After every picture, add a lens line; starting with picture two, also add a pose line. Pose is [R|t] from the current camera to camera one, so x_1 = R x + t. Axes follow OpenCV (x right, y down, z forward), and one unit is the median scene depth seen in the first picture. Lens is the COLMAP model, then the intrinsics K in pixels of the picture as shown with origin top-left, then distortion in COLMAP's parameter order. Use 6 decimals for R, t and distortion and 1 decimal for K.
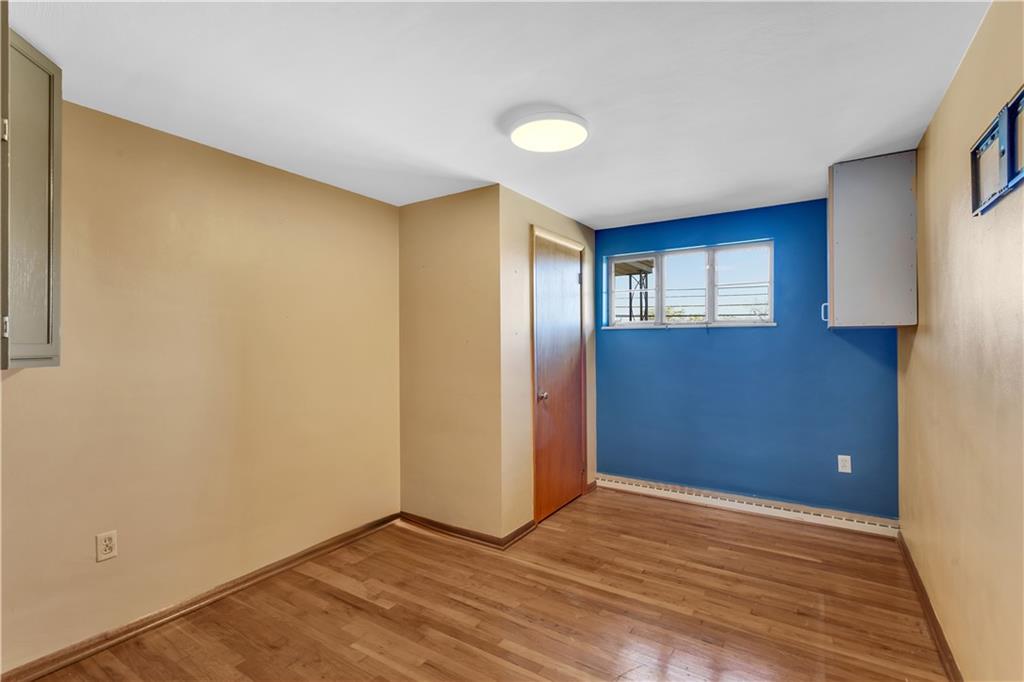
lens RADIAL K [[481.2, 0, 511.8], [0, 481.2, 335.5], [0, 0, 1]] dist [-0.002390, -0.000268]
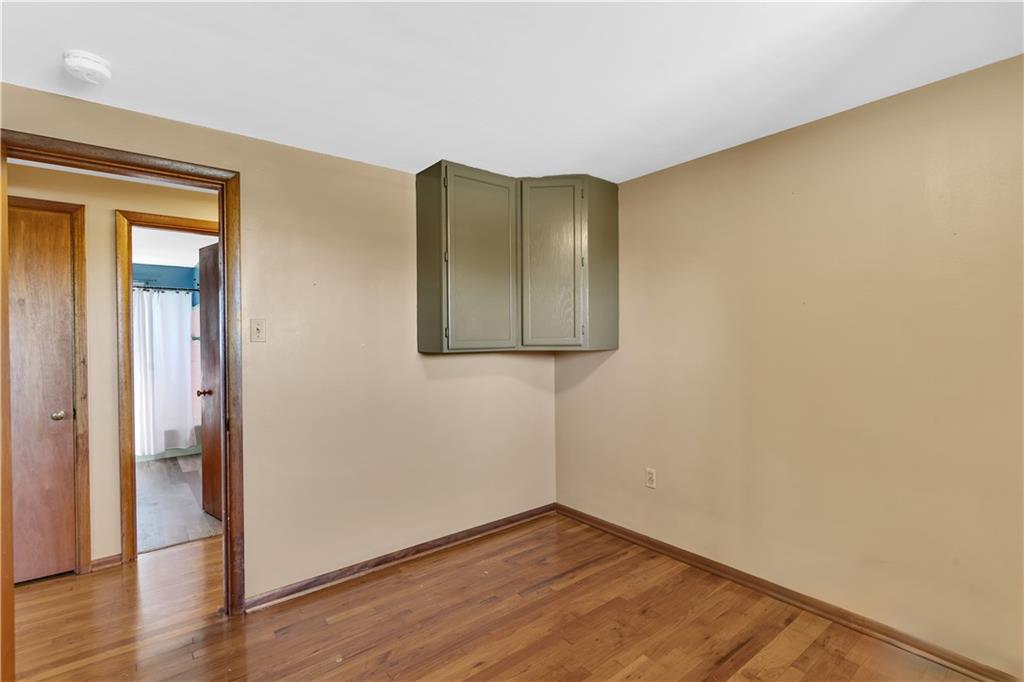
lens RADIAL K [[481.2, 0, 511.9], [0, 481.2, 345.8], [0, 0, 1]] dist [-0.002390, -0.000268]
pose [[-0.306822, 0.016619, -0.951622, 0.614333], [0.008411, 0.999856, 0.014749, 0.022124], [0.951730, -0.003479, -0.306917, 1.019573]]
